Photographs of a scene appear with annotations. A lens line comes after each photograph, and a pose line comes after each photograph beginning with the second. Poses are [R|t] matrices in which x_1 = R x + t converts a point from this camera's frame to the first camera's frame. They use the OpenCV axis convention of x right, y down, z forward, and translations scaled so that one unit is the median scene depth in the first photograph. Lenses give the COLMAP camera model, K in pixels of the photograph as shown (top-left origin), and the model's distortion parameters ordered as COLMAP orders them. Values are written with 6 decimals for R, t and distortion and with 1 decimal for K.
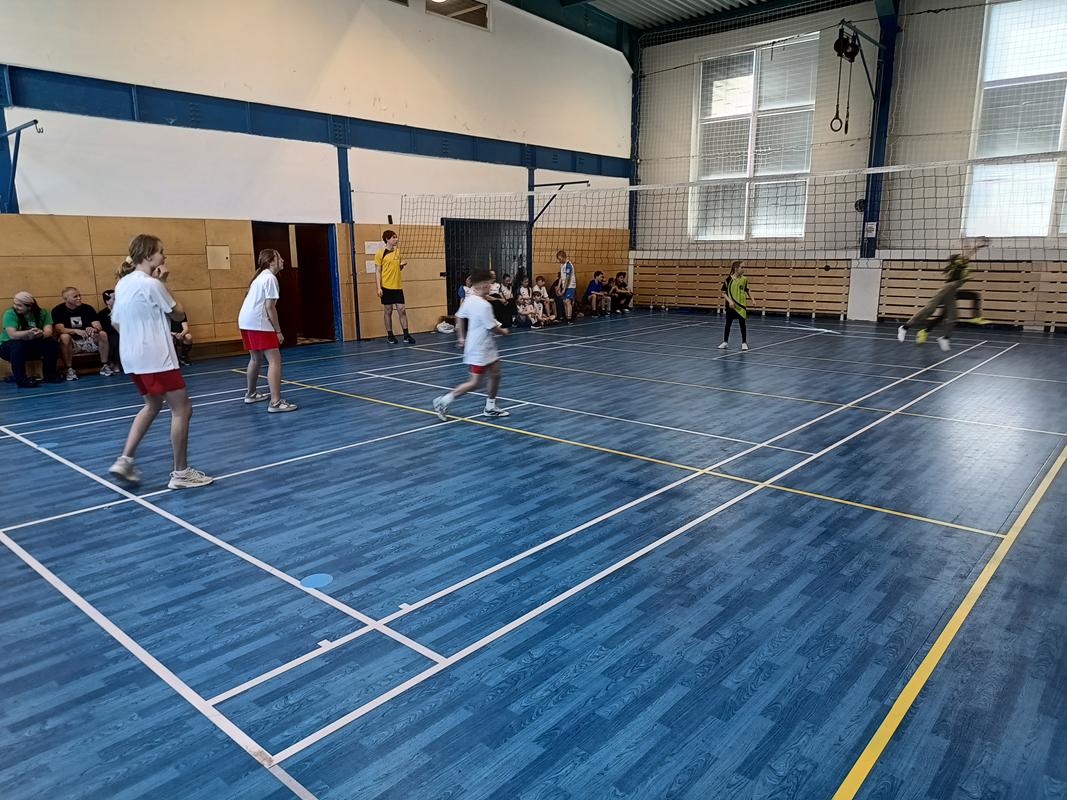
lens RADIAL K [[738.1, 0, 553.0], [0, 738.1, 403.8], [0, 0, 1]] dist [0.037324, -0.037837]
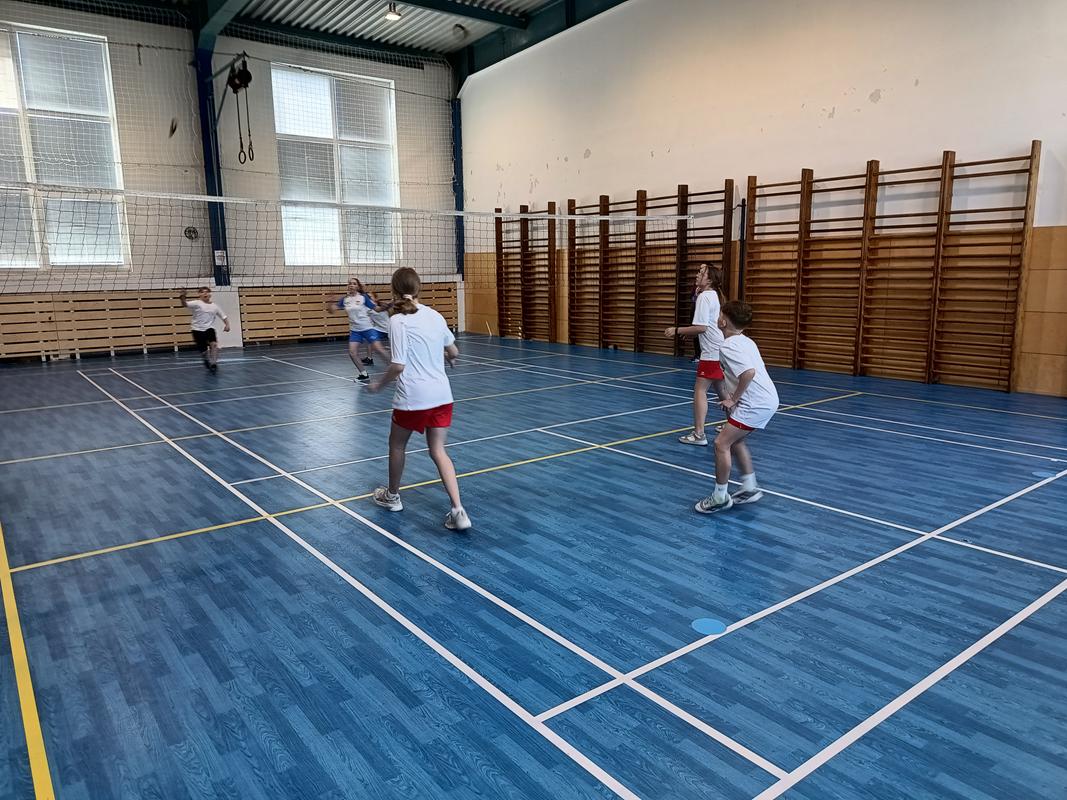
lens RADIAL K [[738.1, 0, 532.5], [0, 738.1, 397.3], [0, 0, 1]] dist [0.037324, -0.037837]
pose [[0.211478, -0.167890, 0.962855, -1.068299], [0.215809, 0.968843, 0.121535, -0.180180], [-0.953260, 0.182090, 0.241121, 0.852713]]
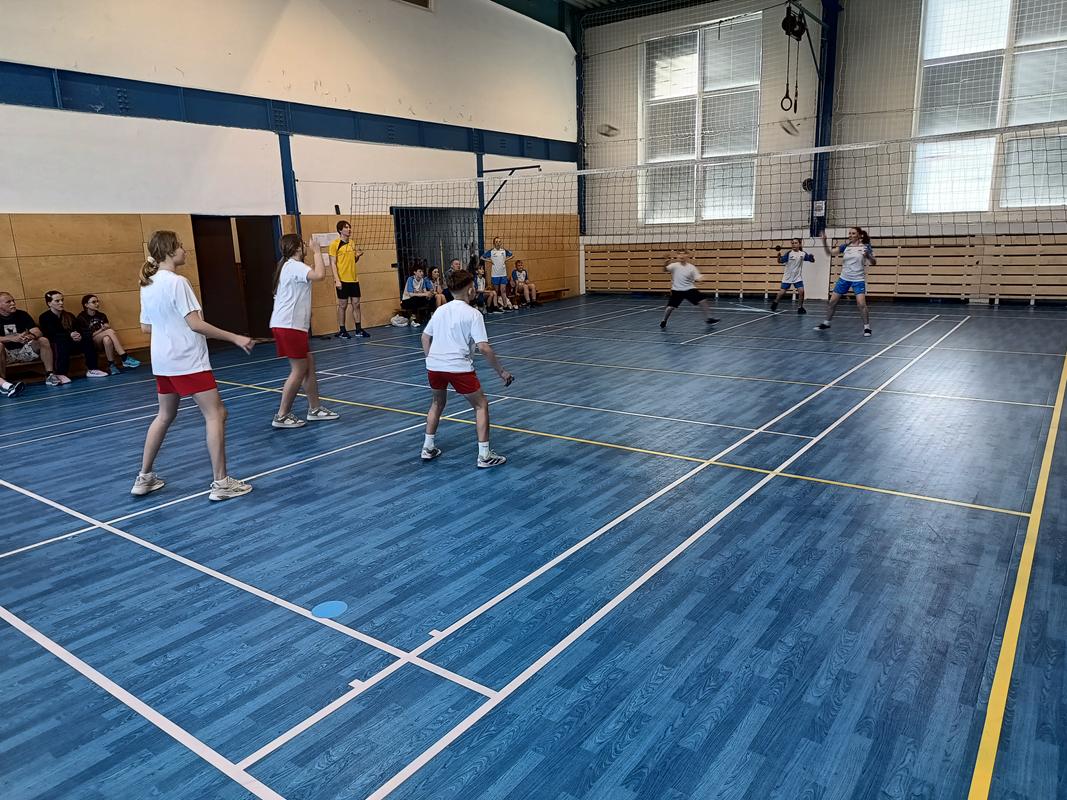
lens RADIAL K [[738.1, 0, 549.6], [0, 738.1, 402.1], [0, 0, 1]] dist [0.037324, -0.037837]
pose [[0.996112, -0.044319, 0.076133, -0.057768], [0.043208, 0.998935, 0.016179, -0.008934], [-0.076769, -0.012827, 0.996966, 0.042723]]
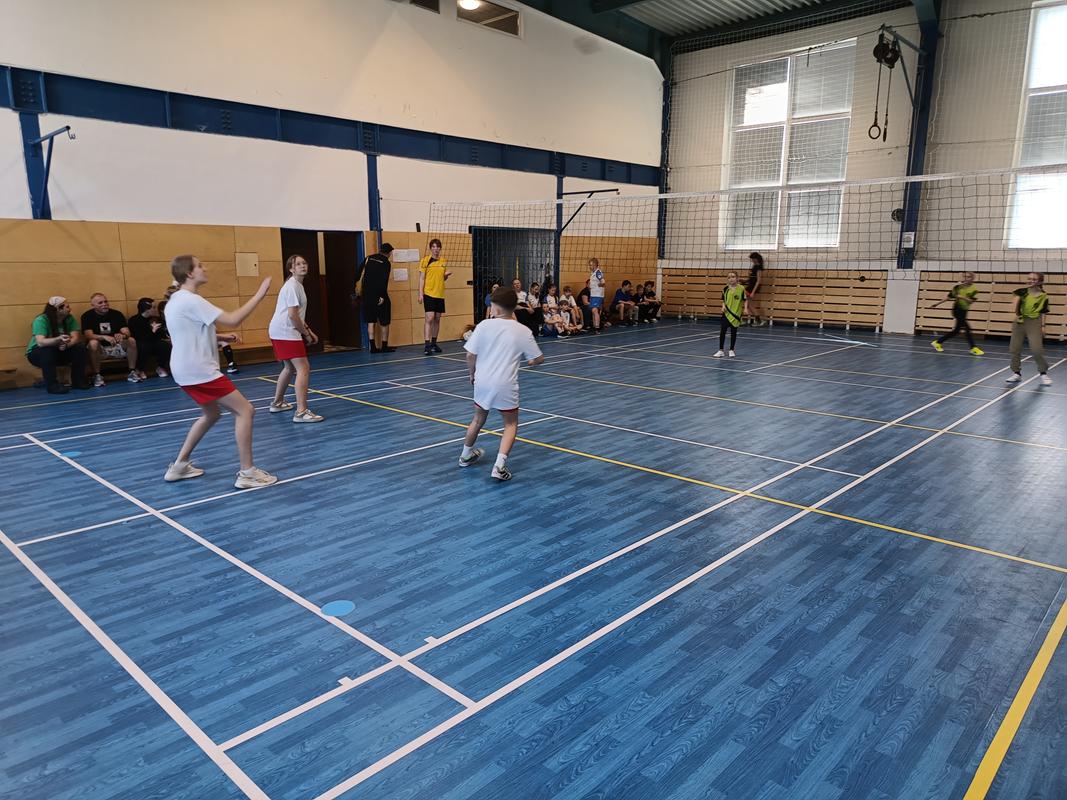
lens RADIAL K [[738.1, 0, 550.0], [0, 738.1, 400.6], [0, 0, 1]] dist [0.037324, -0.037837]
pose [[0.999310, 0.012851, -0.034845, -0.010500], [-0.013361, 0.999807, -0.014437, -0.008191], [0.034653, 0.014892, 0.999288, 0.033271]]
